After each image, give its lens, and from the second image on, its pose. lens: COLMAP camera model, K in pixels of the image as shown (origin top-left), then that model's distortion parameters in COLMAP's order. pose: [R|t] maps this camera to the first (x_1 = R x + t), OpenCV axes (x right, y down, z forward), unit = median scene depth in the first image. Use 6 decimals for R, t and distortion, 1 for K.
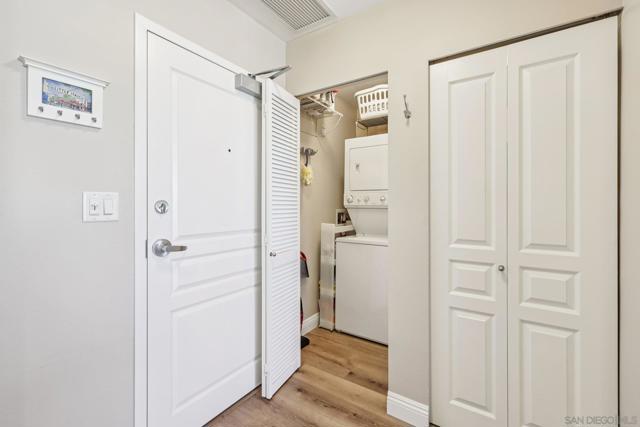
lens RADIAL K [[280.5, 0, 322.7], [0, 280.5, 205.8], [0, 0, 1]] dist [0.003983, -0.000013]
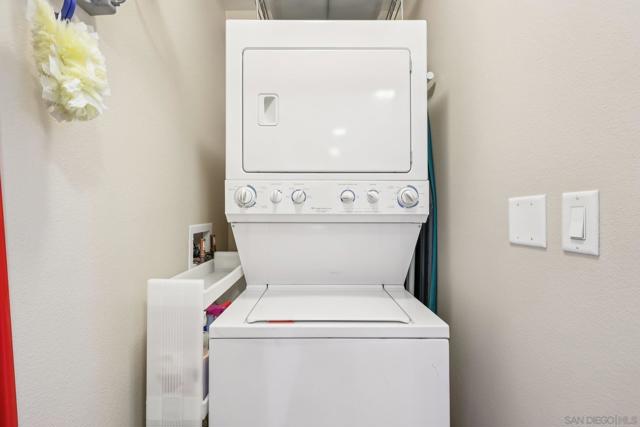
lens RADIAL K [[280.5, 0, 318.1], [0, 280.5, 212.3], [0, 0, 1]] dist [0.003983, -0.000013]
pose [[0.825353, -0.011664, 0.564496, -0.023012], [0.006211, 0.999914, 0.011581, -0.008362], [-0.564582, -0.006052, 0.825354, 0.681133]]
